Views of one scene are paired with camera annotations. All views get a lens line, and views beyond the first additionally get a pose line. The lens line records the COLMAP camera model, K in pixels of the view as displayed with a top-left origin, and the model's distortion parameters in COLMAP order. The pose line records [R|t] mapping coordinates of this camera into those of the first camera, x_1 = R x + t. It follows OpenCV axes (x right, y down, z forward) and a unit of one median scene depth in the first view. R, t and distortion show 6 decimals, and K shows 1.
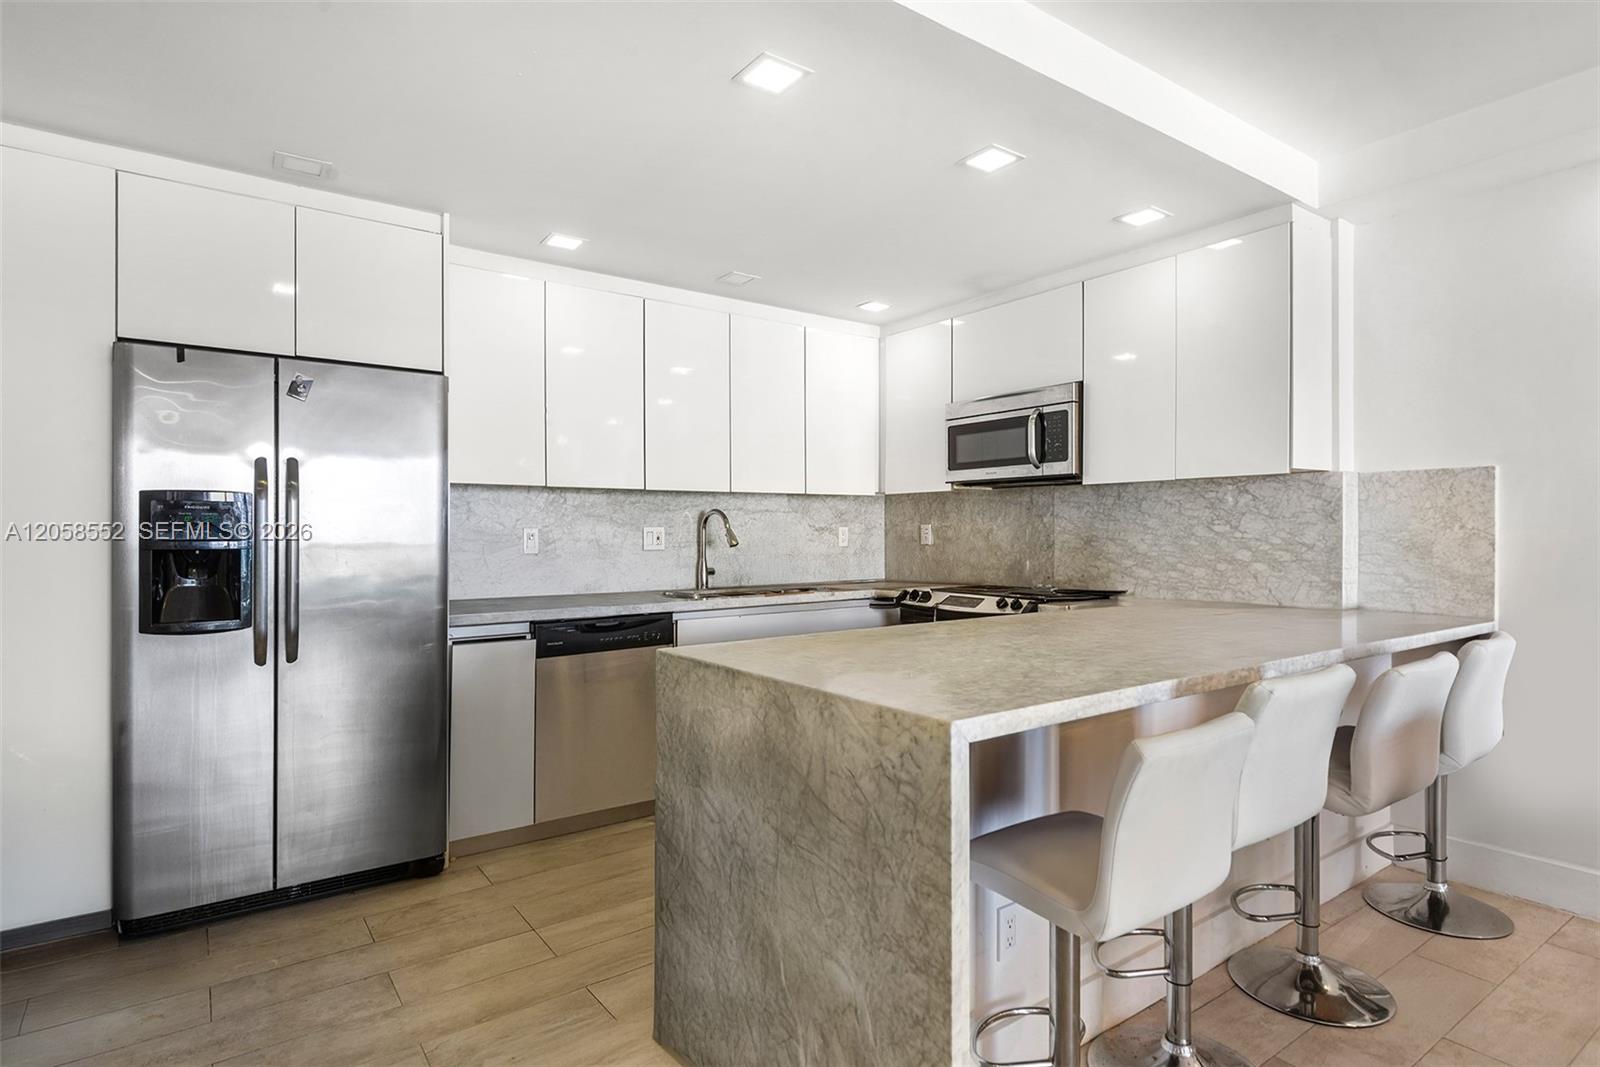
lens RADIAL K [[828.6, 0, 800.0], [0, 828.6, 533.5], [0, 0, 1]] dist [0.002444, 0.000097]
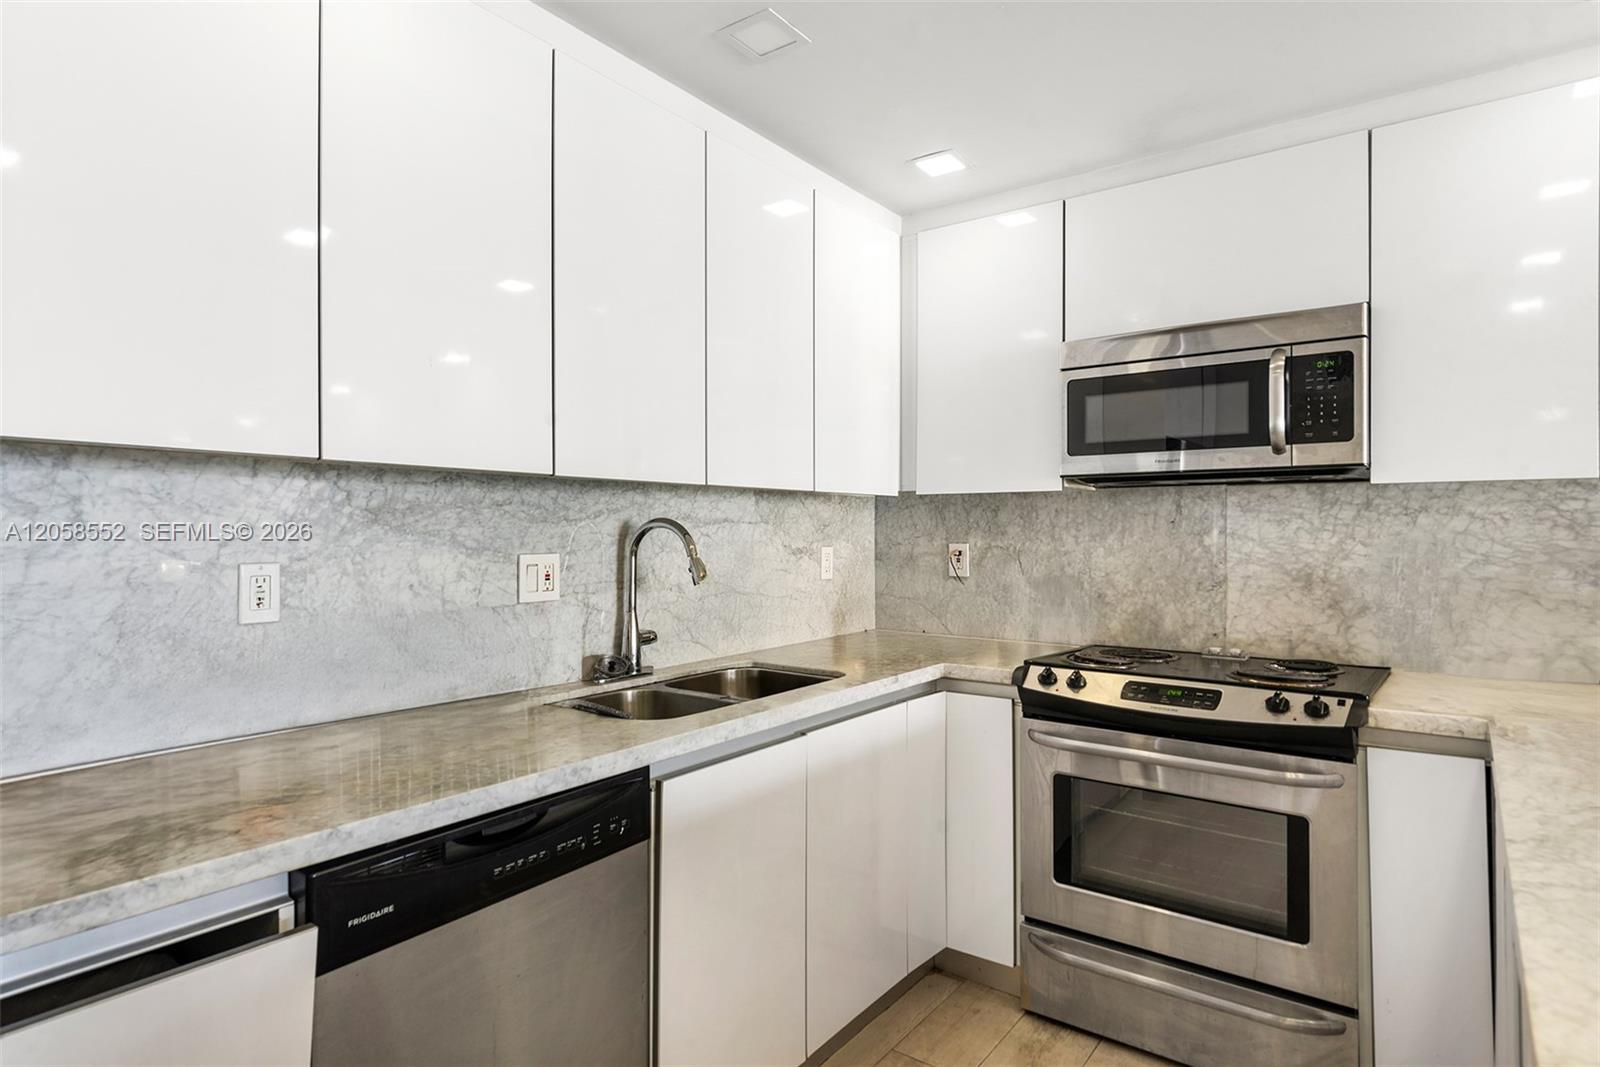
lens RADIAL K [[862.3, 0, 800.0], [0, 862.3, 533.5], [0, 0, 1]] dist [0.001882, -0.000064]
pose [[0.953419, 0.002939, 0.301635, -0.206065], [-0.002498, 0.999995, -0.001849, -0.021862], [-0.301639, 0.001010, 0.953422, 0.531764]]
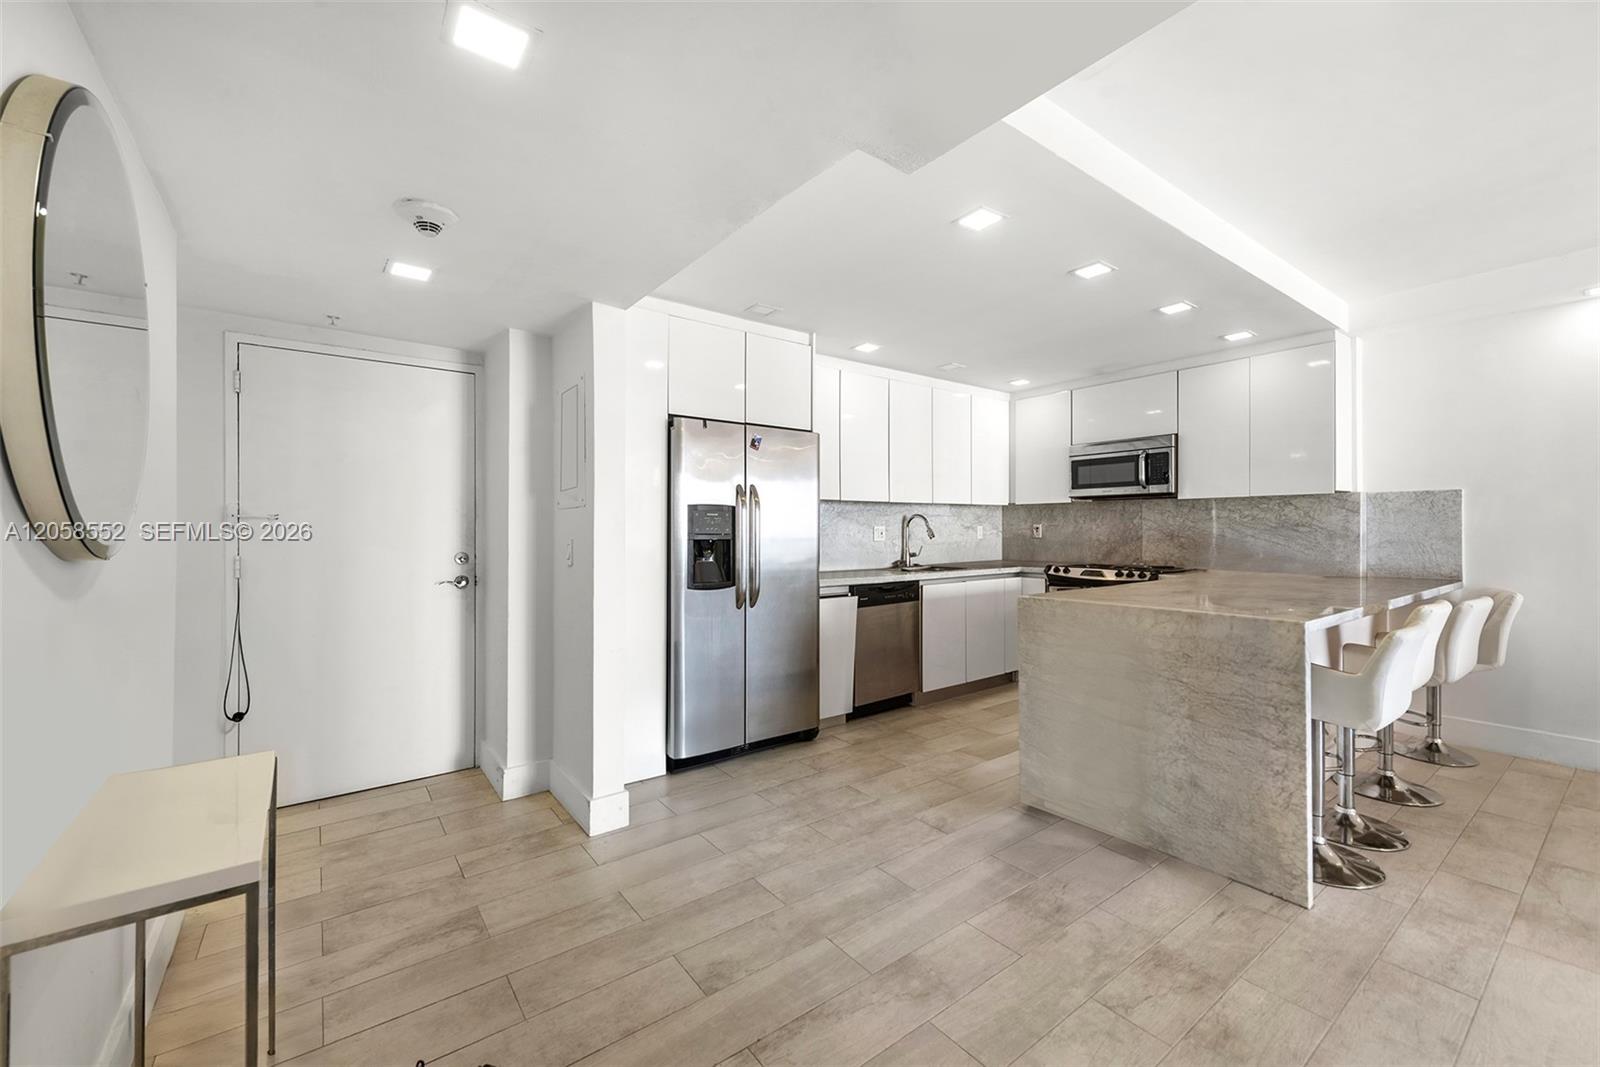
lens RADIAL K [[632.3, 0, 796.3], [0, 632.3, 528.7], [0, 0, 1]] dist [-0.000932, -0.000021]
pose [[0.999966, -0.000067, 0.008301, -0.382303], [0.000090, 0.999996, -0.002732, 0.000414], [-0.008301, 0.002732, 0.999962, -0.191852]]
